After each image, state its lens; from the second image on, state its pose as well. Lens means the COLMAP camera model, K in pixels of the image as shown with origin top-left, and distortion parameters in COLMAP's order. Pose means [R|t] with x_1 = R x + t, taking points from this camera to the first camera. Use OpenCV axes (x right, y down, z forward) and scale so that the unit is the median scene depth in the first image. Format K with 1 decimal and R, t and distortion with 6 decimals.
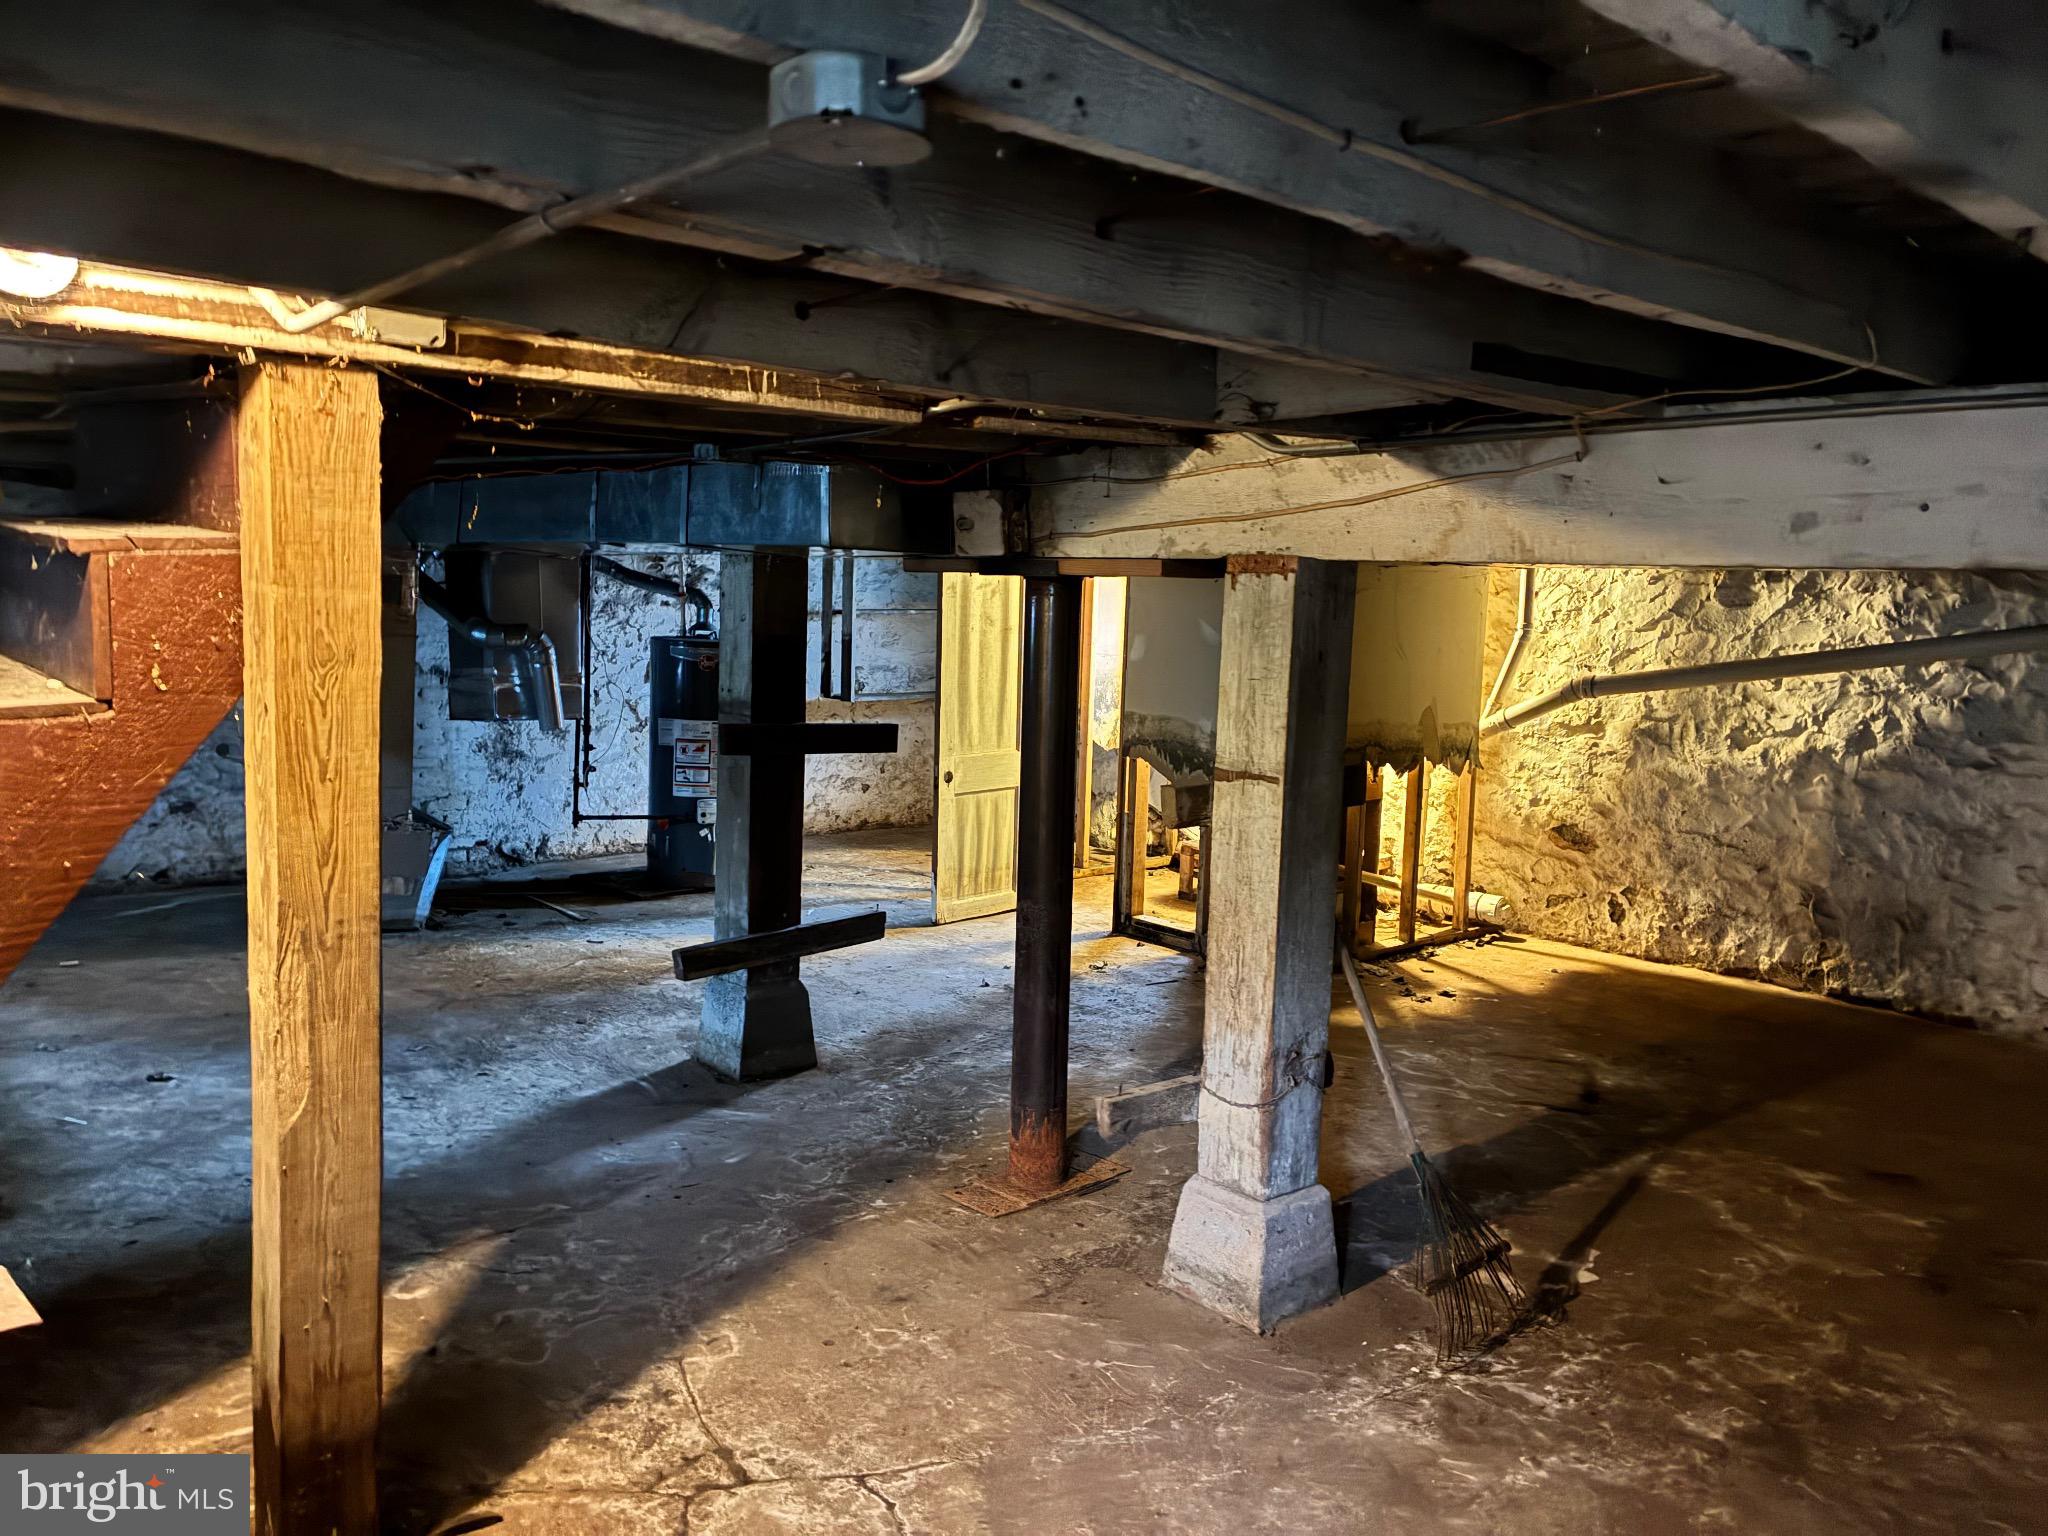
lens RADIAL K [[1546.9, 0, 1020.7], [0, 1546.9, 773.0], [0, 0, 1]] dist [0.037531, -0.035909]
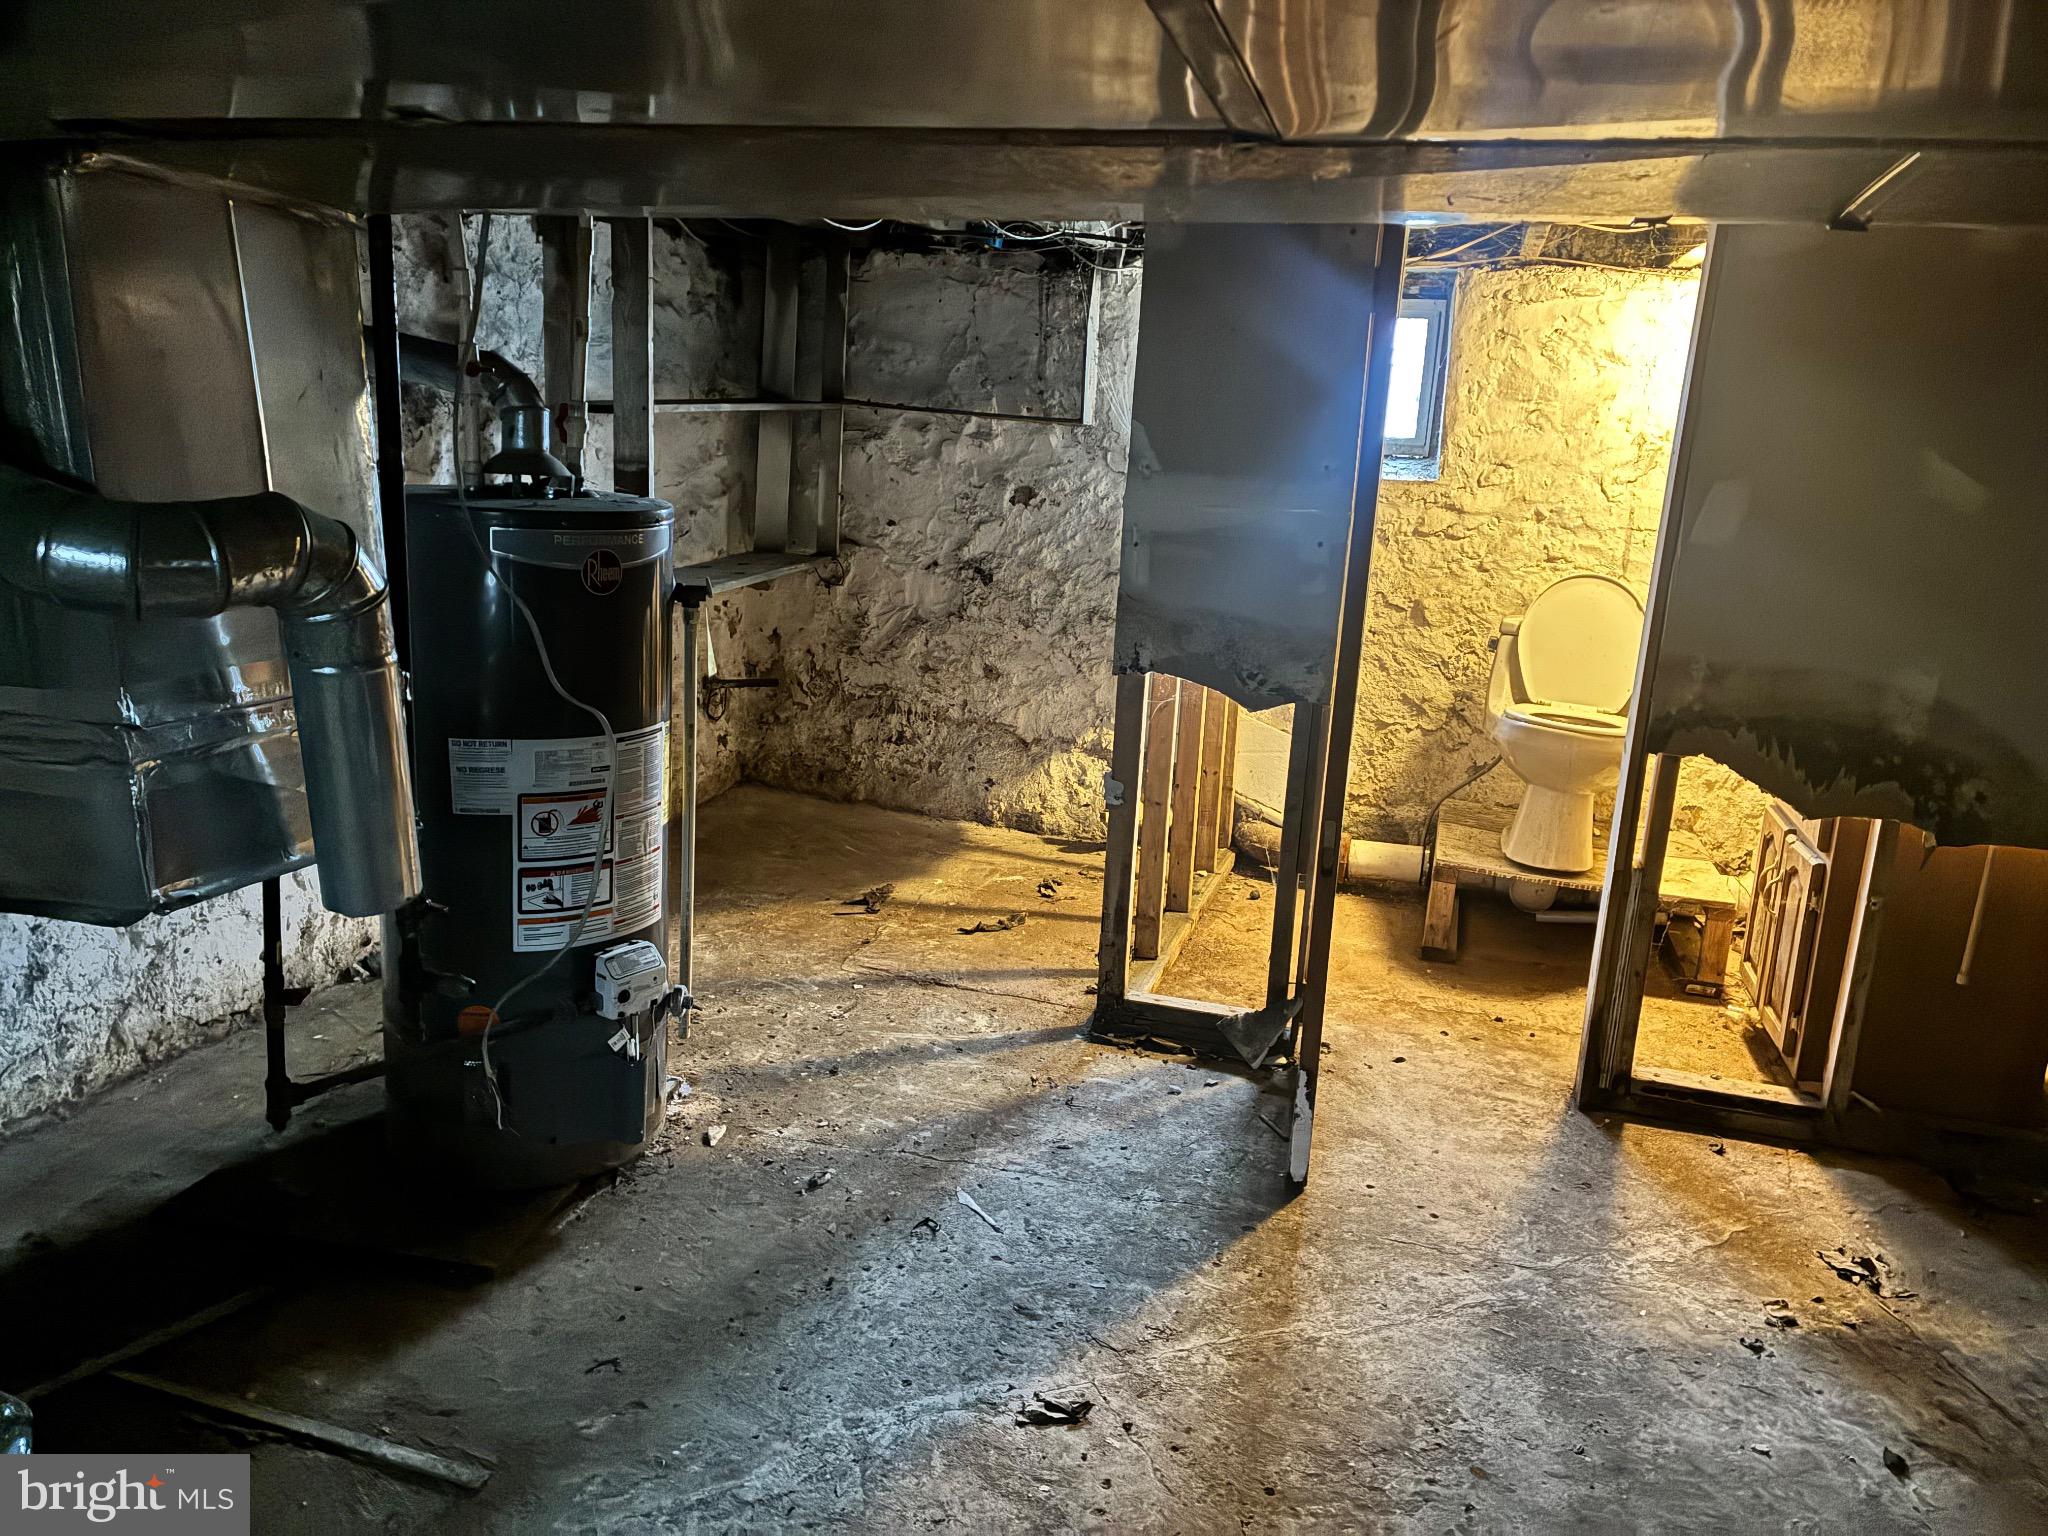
lens RADIAL K [[1546.9, 0, 1021.2], [0, 1546.9, 776.7], [0, 0, 1]] dist [0.037531, -0.035909]
pose [[0.851627, -0.113921, 0.511618, -0.377400], [0.038902, 0.987140, 0.155050, -0.094048], [-0.522702, -0.112142, 0.845107, 0.803979]]
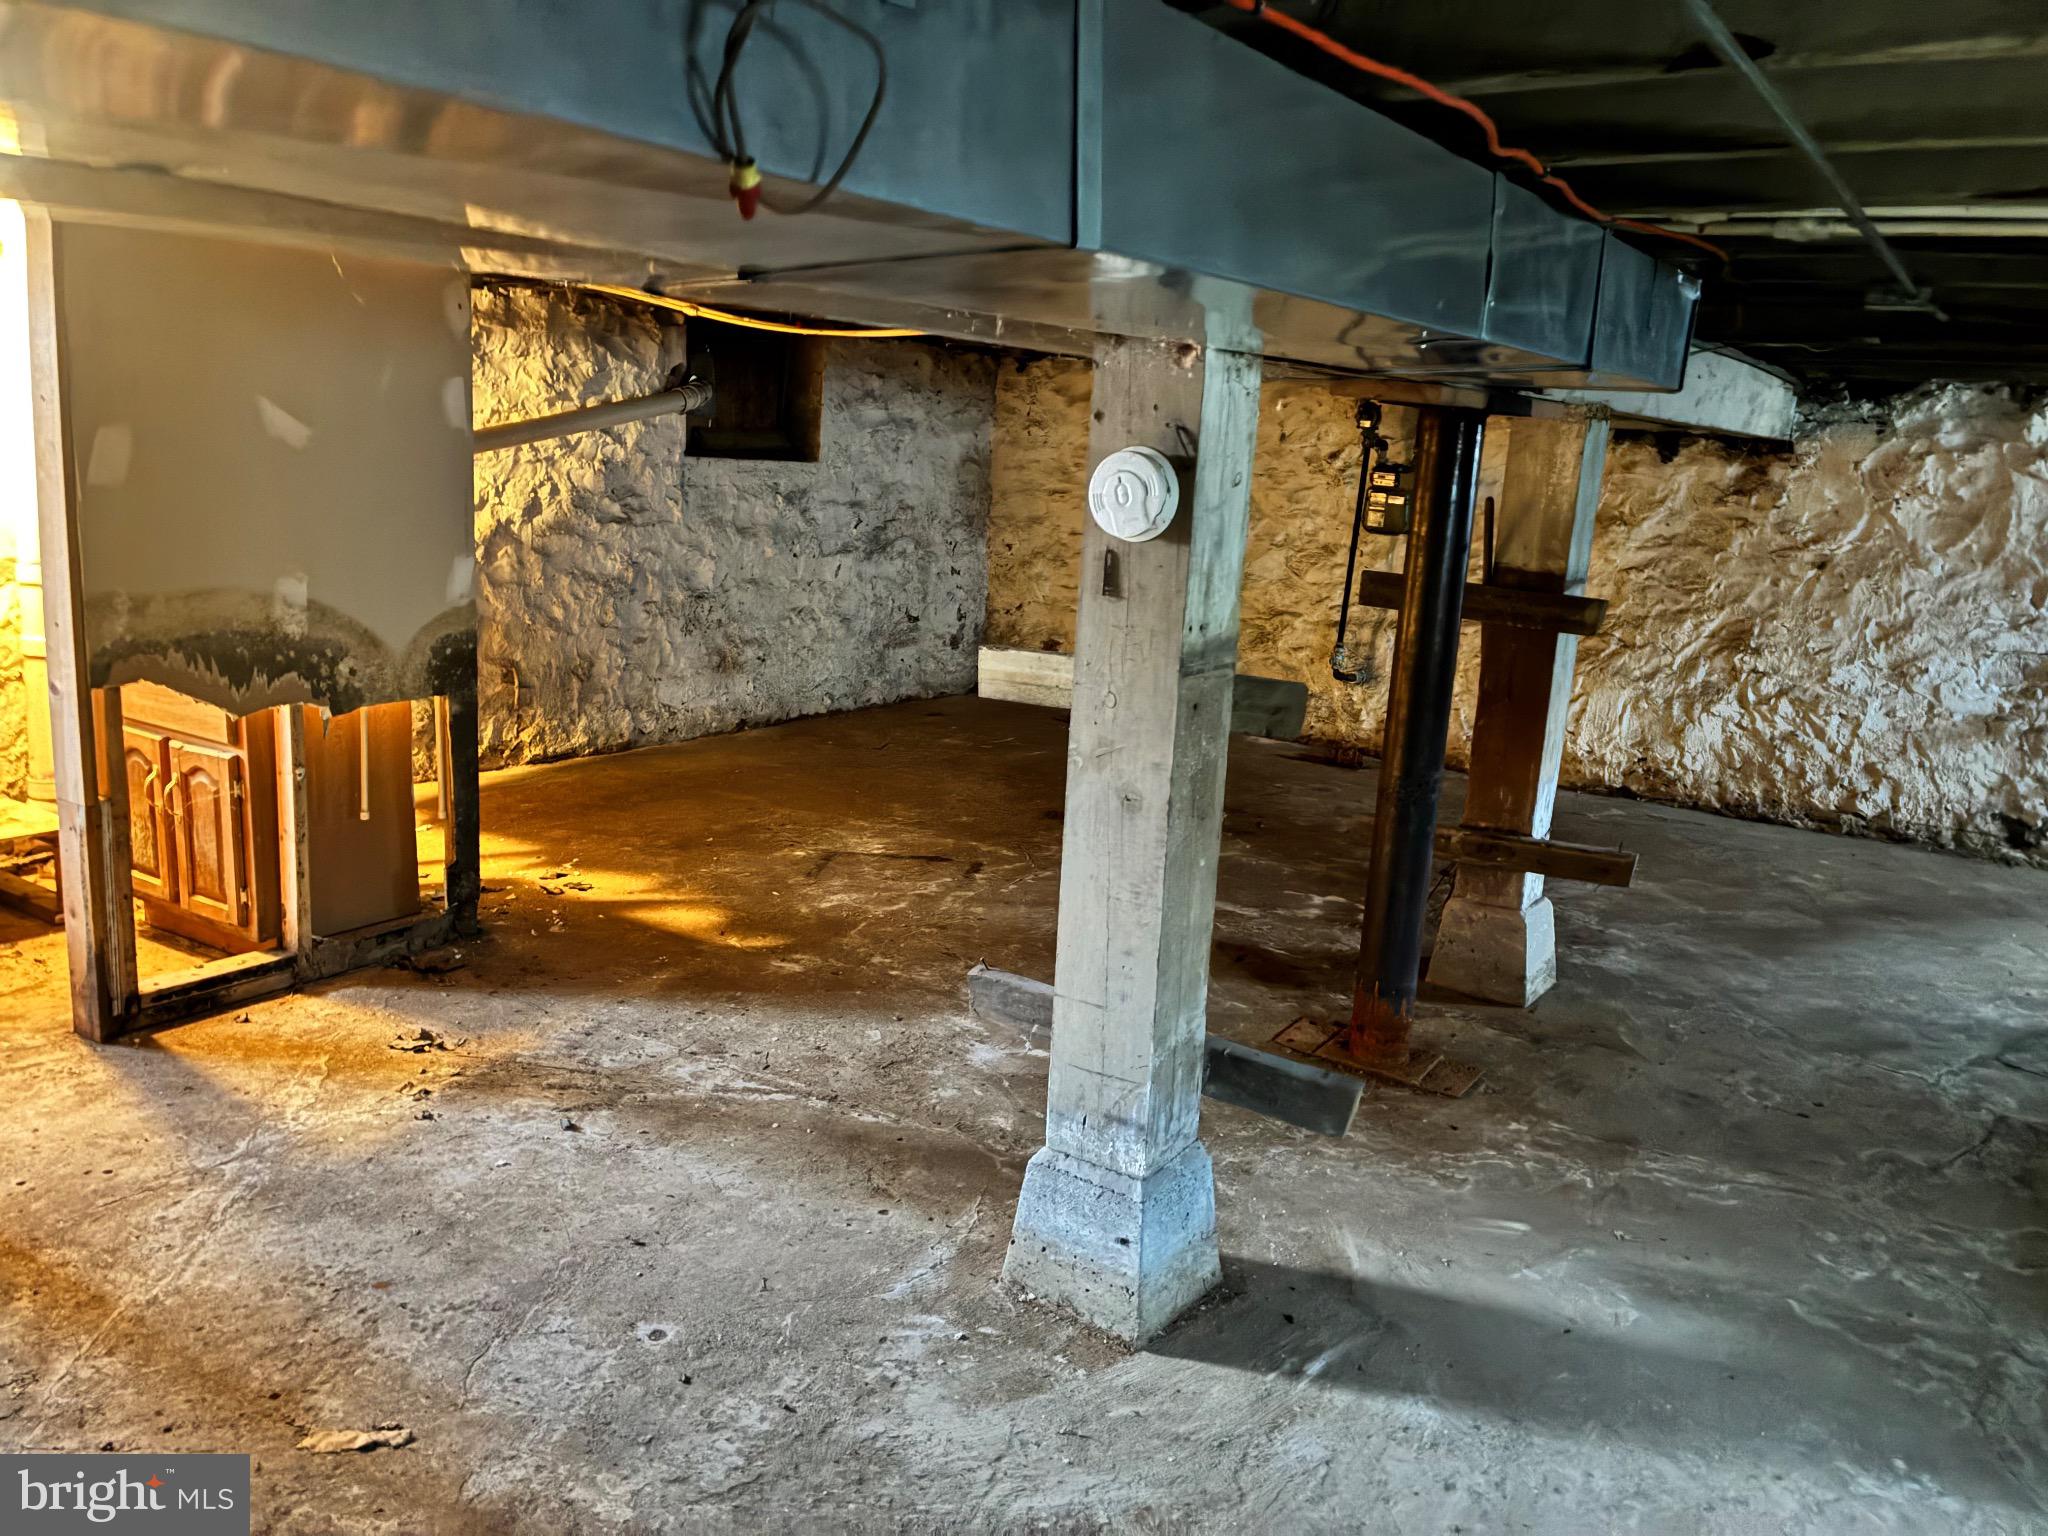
lens RADIAL K [[1546.9, 0, 1026.2], [0, 1546.9, 768.8], [0, 0, 1]] dist [0.037531, -0.035909]
pose [[-0.243099, -0.254300, 0.936074, -0.531179], [0.047675, 0.960725, 0.273378, -0.120243], [-0.968829, 0.111085, -0.221427, 0.945404]]
